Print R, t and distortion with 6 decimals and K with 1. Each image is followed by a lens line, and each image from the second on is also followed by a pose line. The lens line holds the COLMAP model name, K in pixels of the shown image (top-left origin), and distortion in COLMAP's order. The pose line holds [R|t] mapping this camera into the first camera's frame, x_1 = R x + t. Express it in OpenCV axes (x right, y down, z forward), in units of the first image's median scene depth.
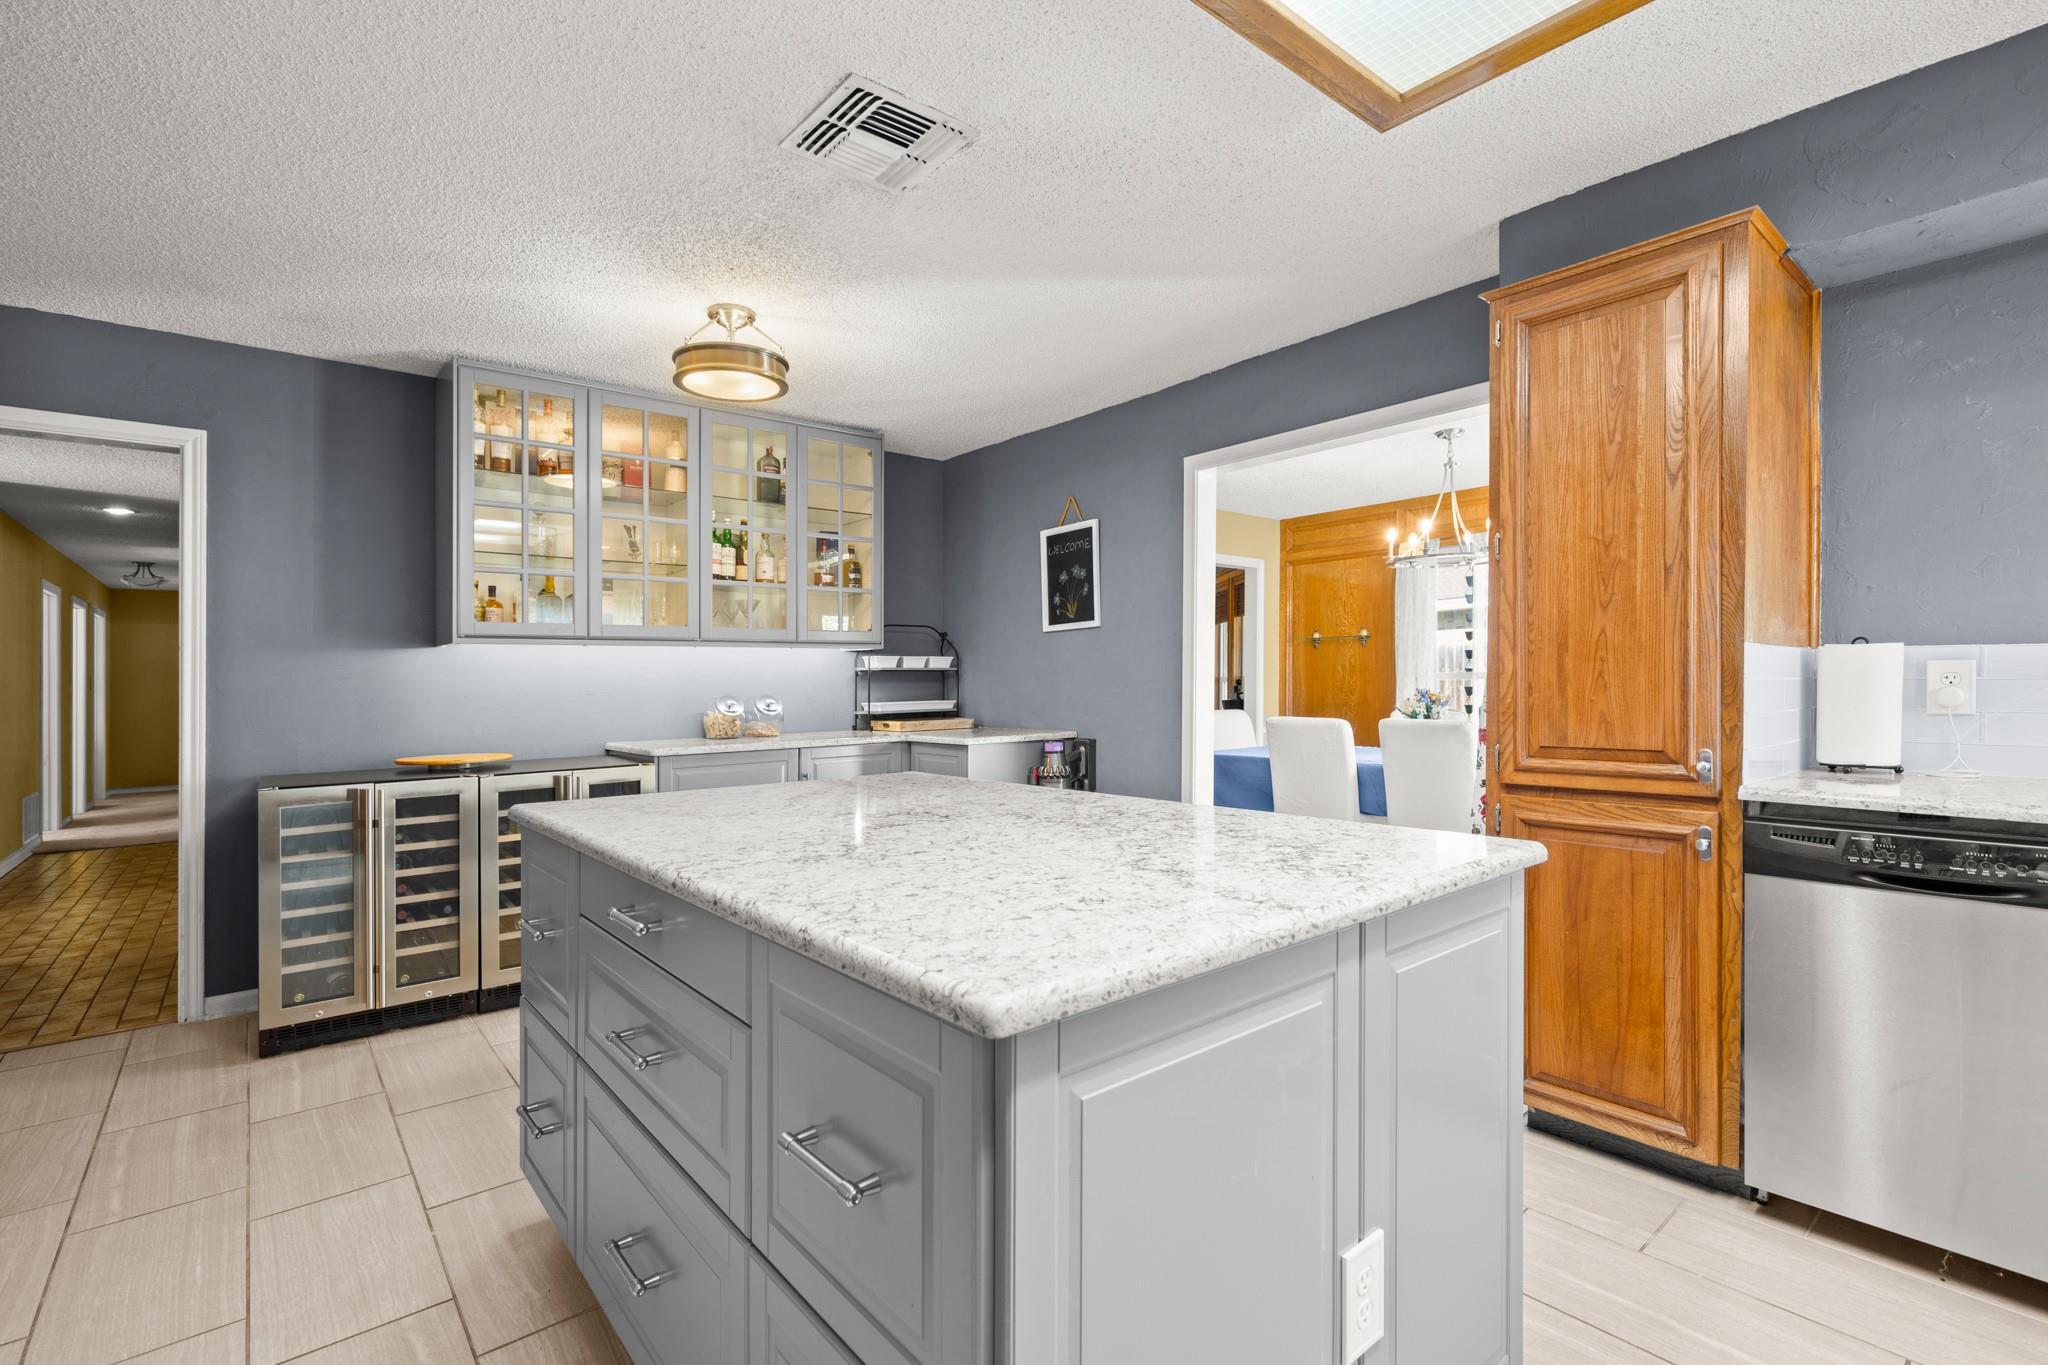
lens RADIAL K [[939.6, 0, 1030.4], [0, 939.6, 671.0], [0, 0, 1]] dist [0.017239, 0.000917]
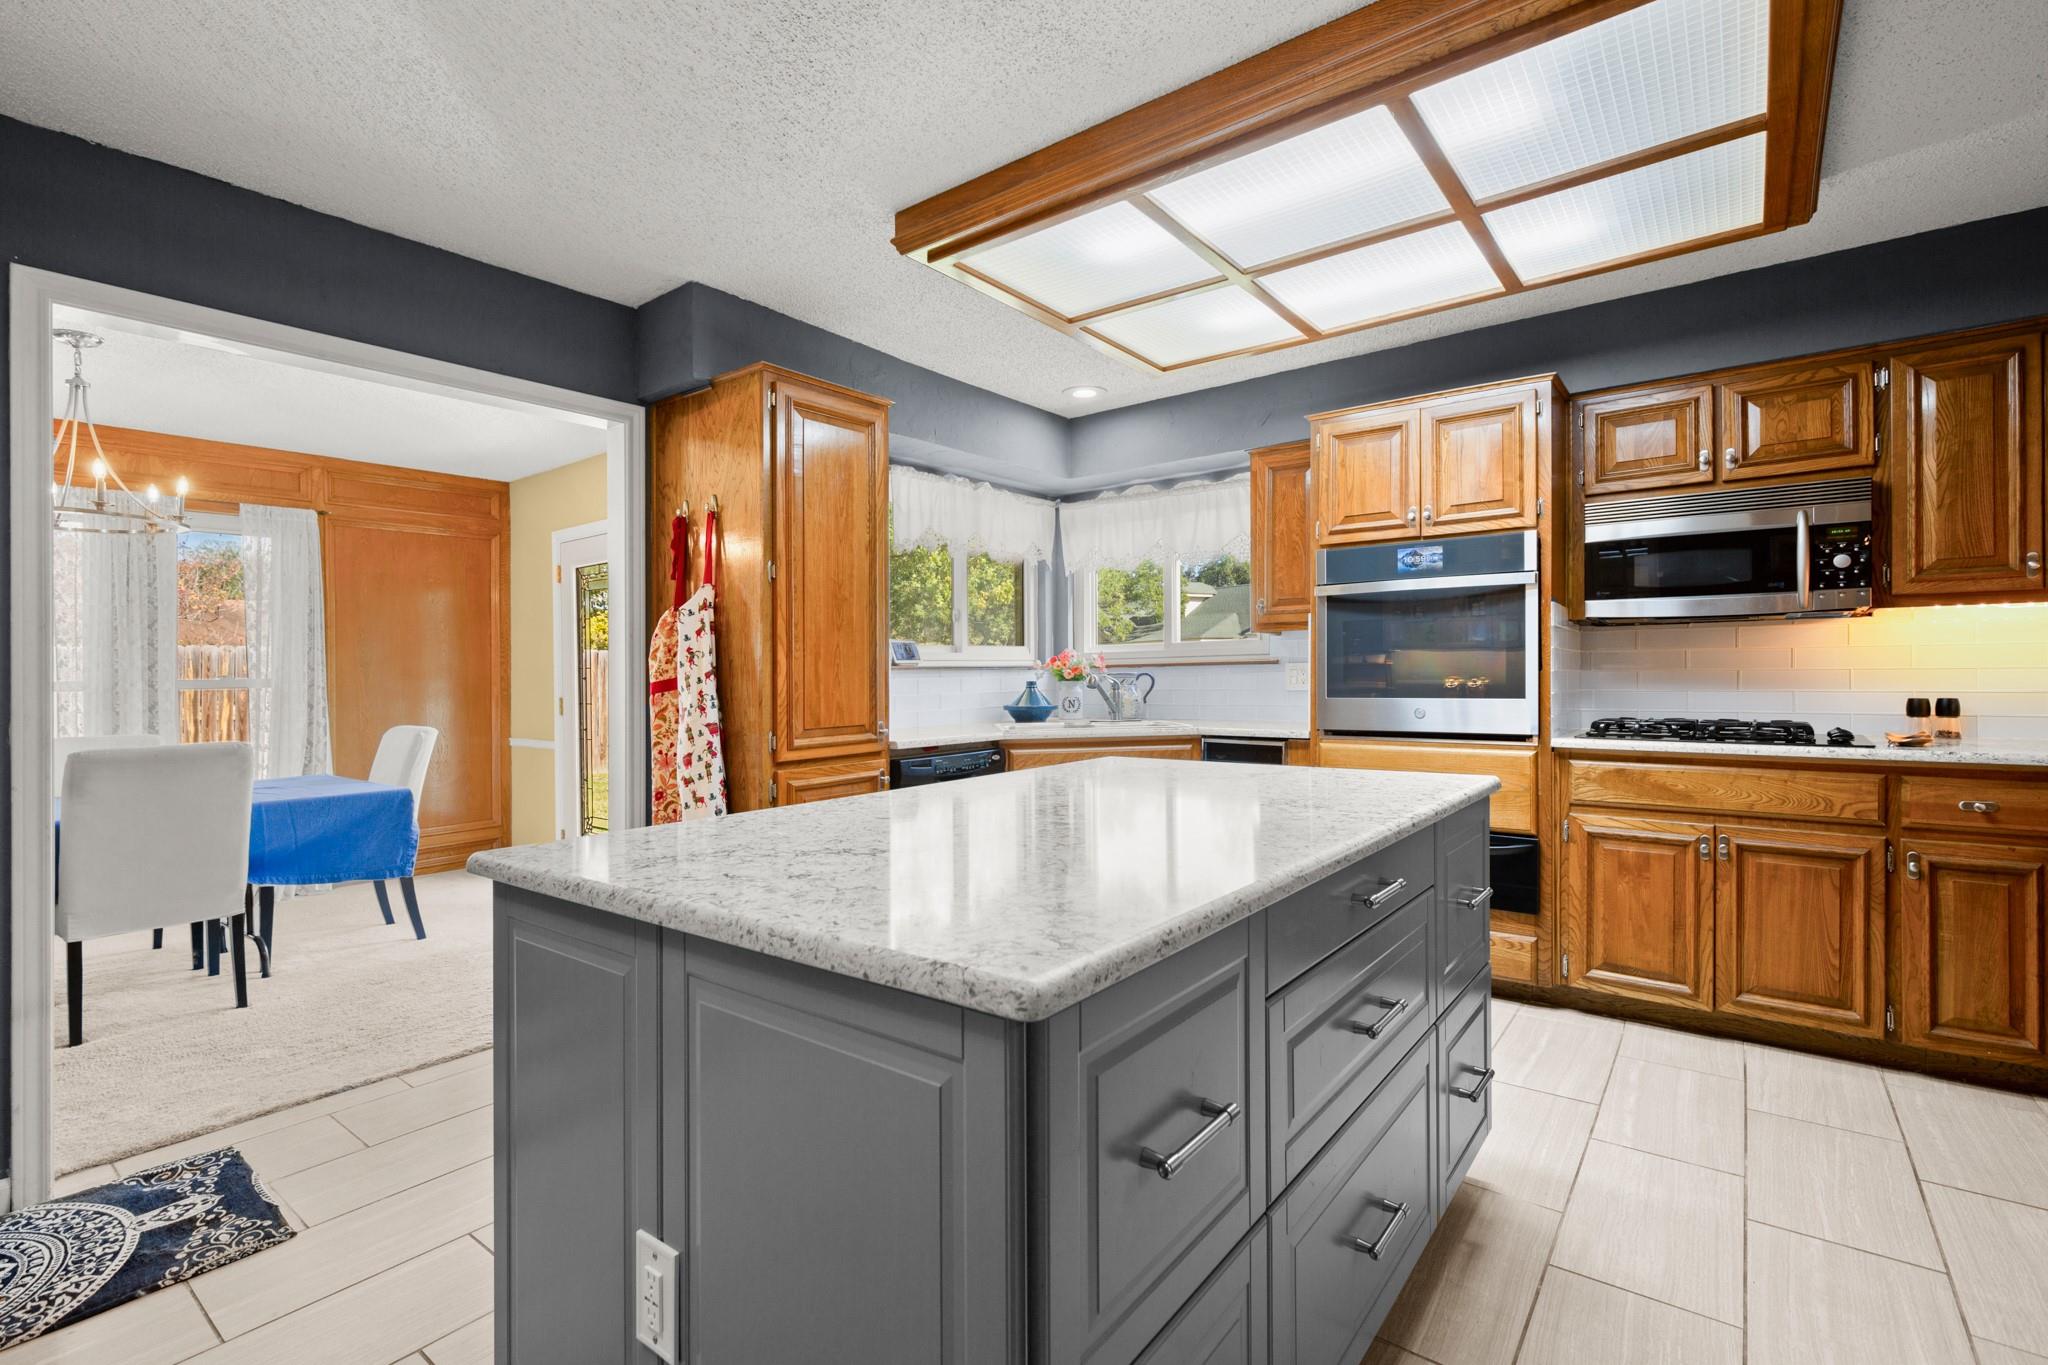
lens RADIAL K [[939.6, 0, 1029.7], [0, 939.6, 689.3], [0, 0, 1]] dist [0.017239, 0.000917]
pose [[-0.213294, 0.008032, 0.976955, -0.857056], [0.013061, 0.999900, -0.005369, 0.036502], [-0.976901, 0.011615, -0.213378, 1.020839]]
